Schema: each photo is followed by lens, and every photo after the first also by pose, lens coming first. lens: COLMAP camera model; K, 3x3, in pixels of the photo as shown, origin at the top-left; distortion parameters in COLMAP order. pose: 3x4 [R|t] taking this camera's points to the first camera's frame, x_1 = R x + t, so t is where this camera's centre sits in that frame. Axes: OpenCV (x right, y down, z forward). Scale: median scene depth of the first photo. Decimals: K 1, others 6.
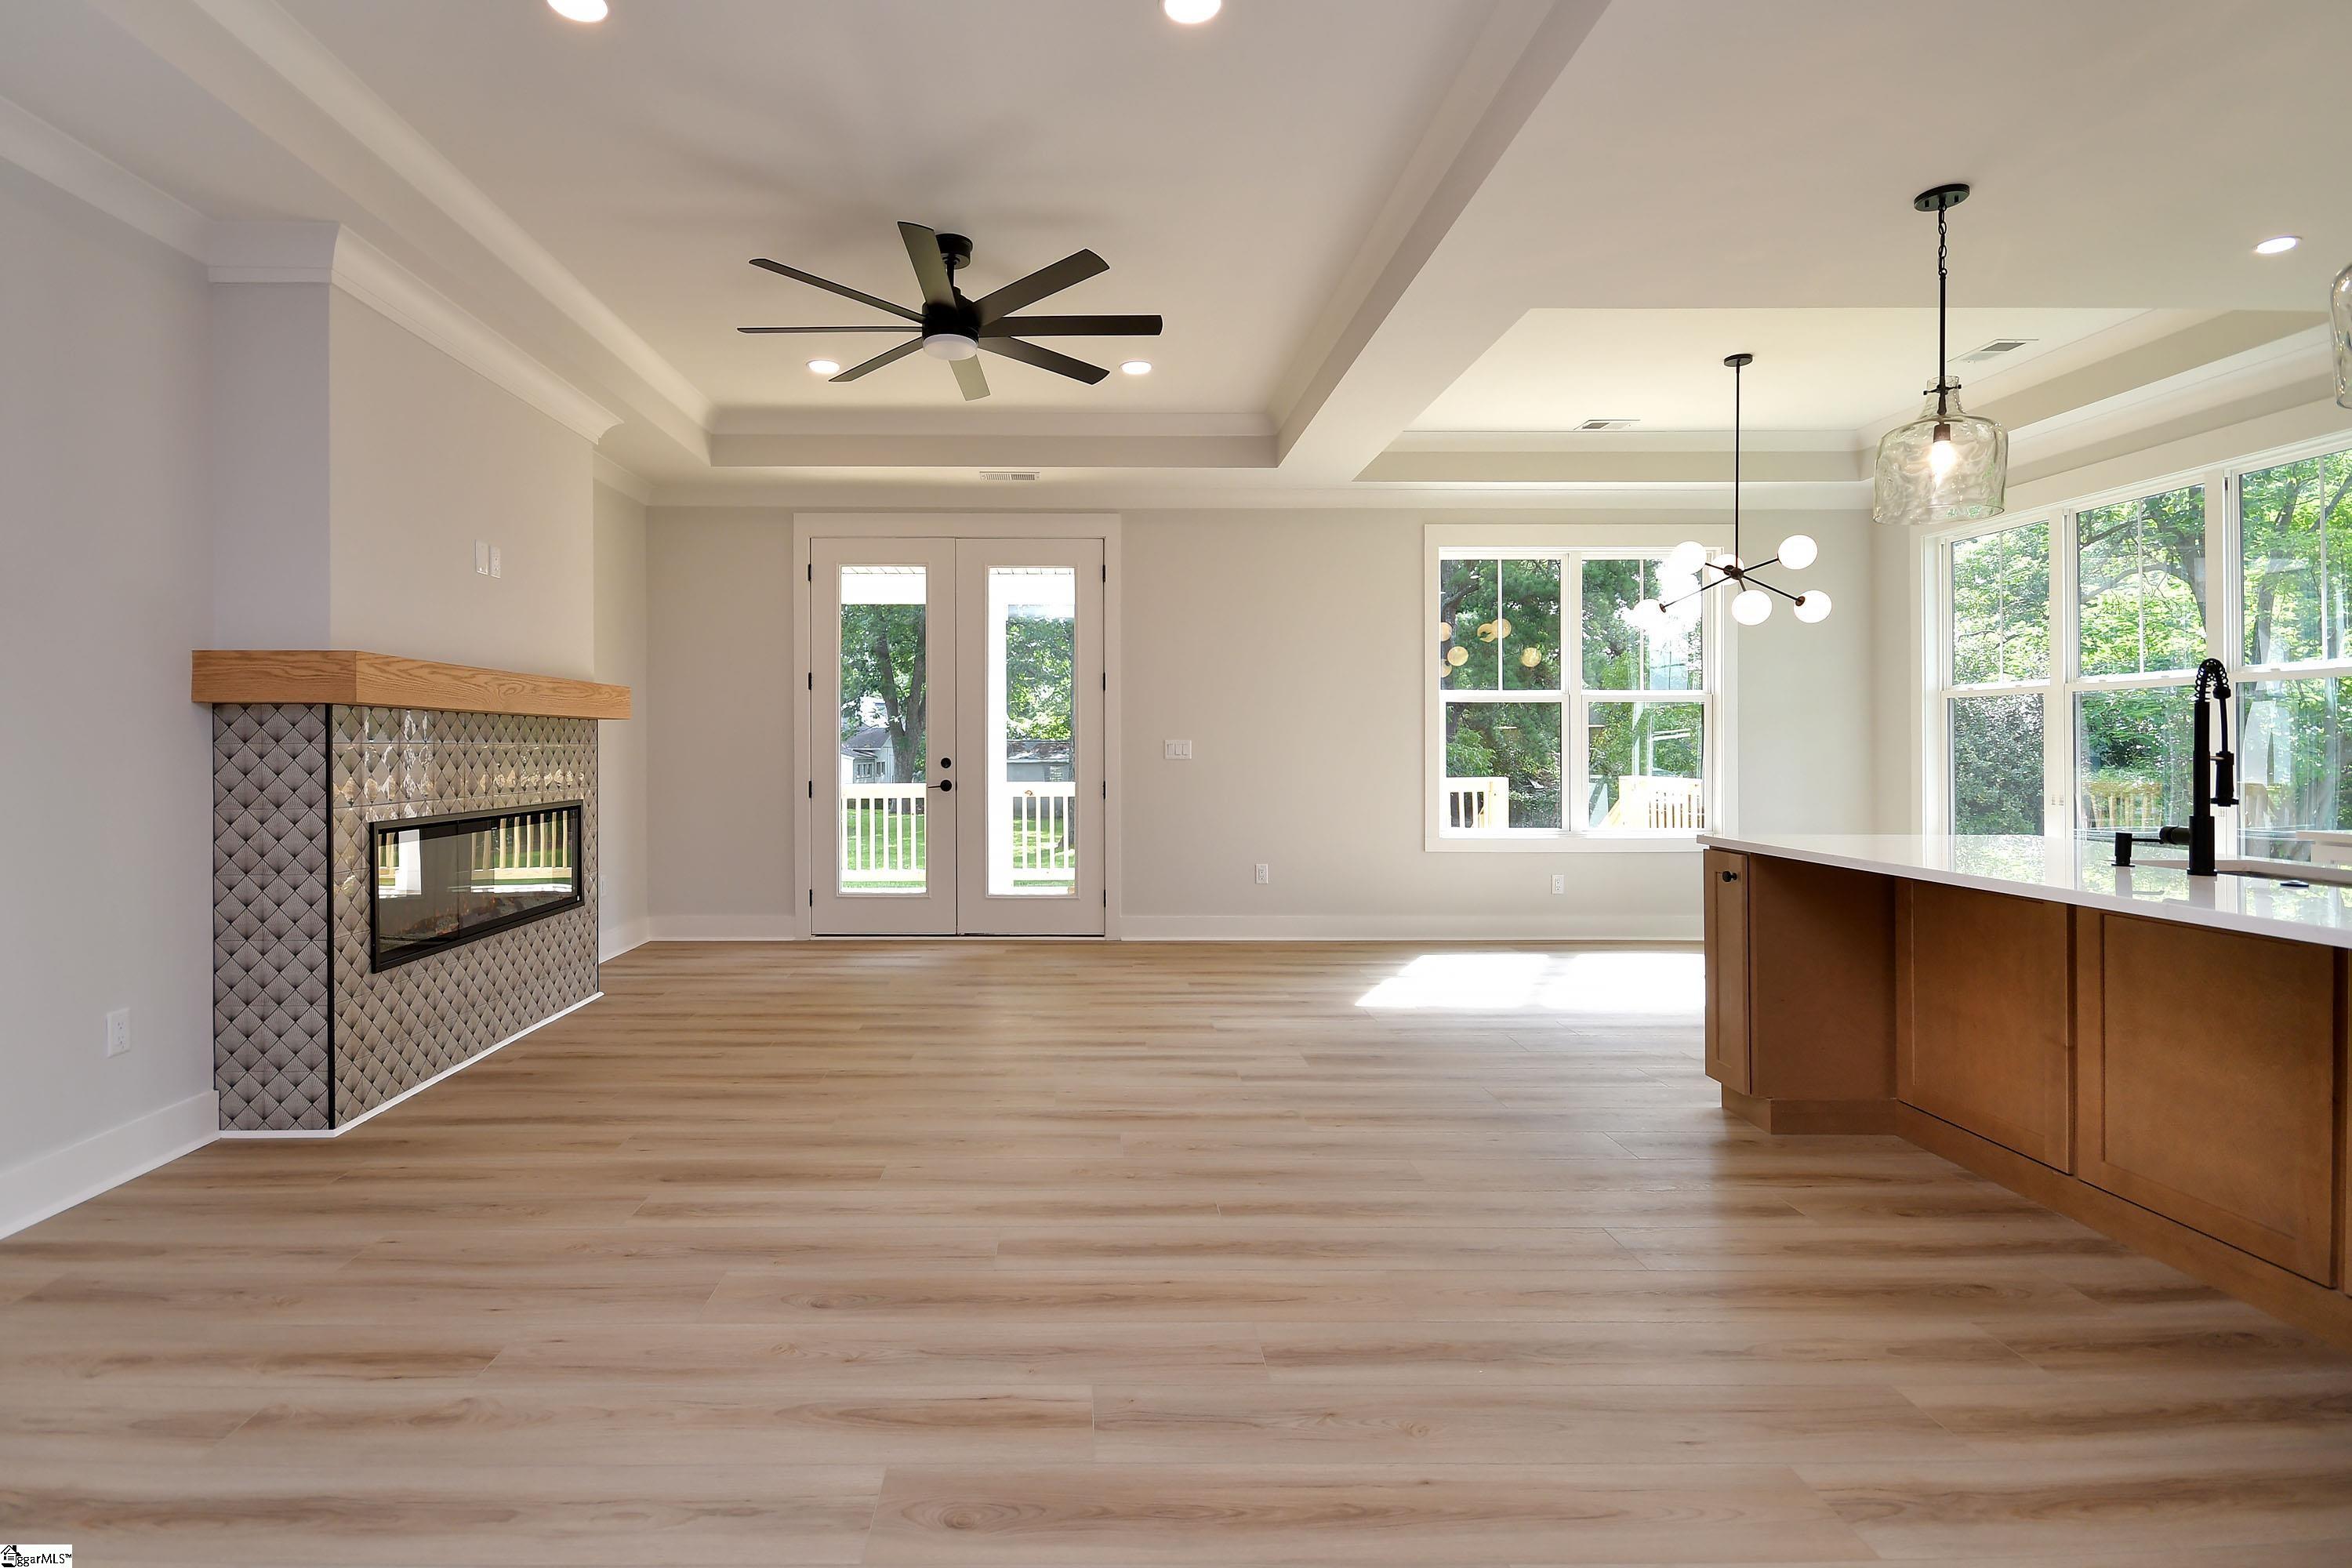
lens RADIAL K [[1157.8, 0, 1191.7], [0, 1157.8, 746.2], [0, 0, 1]] dist [-0.009770, -0.001378]
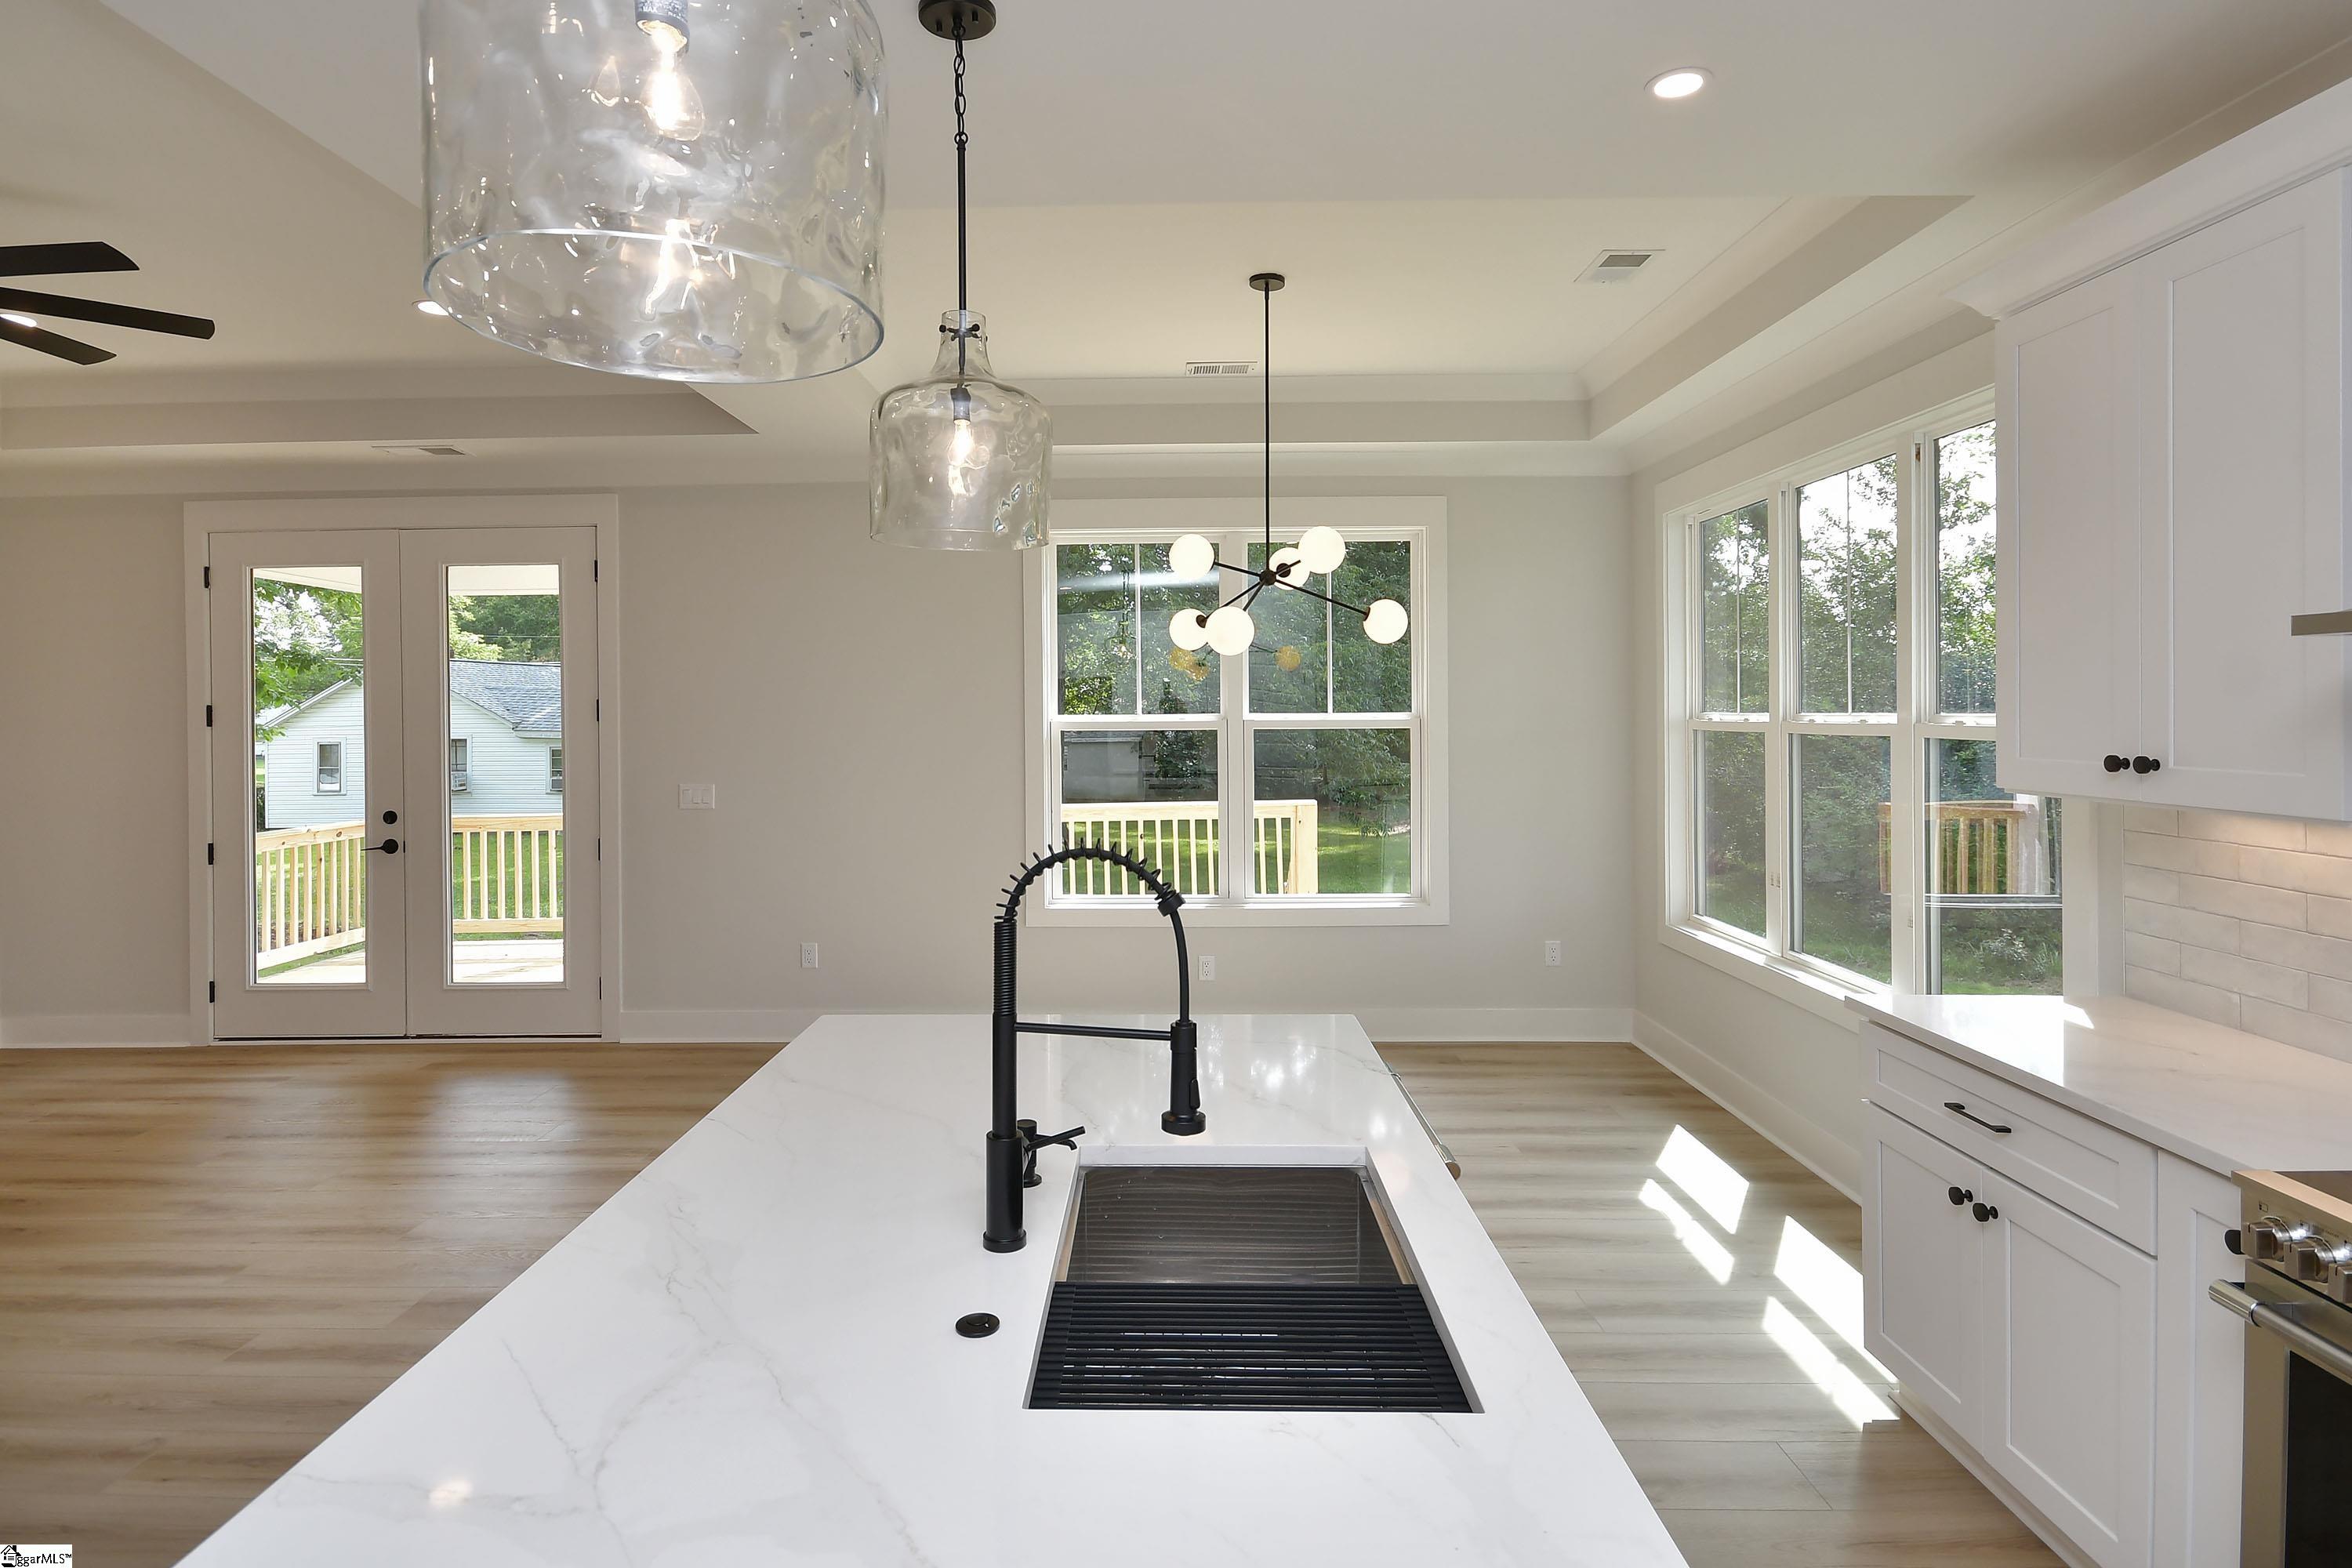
lens RADIAL K [[1277.1, 0, 1242.3], [0, 1277.1, 742.6], [0, 0, 1]] dist [-0.032905, 0.000435]
pose [[0.999722, -0.003701, -0.023278, 0.382496], [0.004229, 0.999734, 0.022676, -0.052776], [0.023187, -0.022768, 0.999472, 0.162740]]
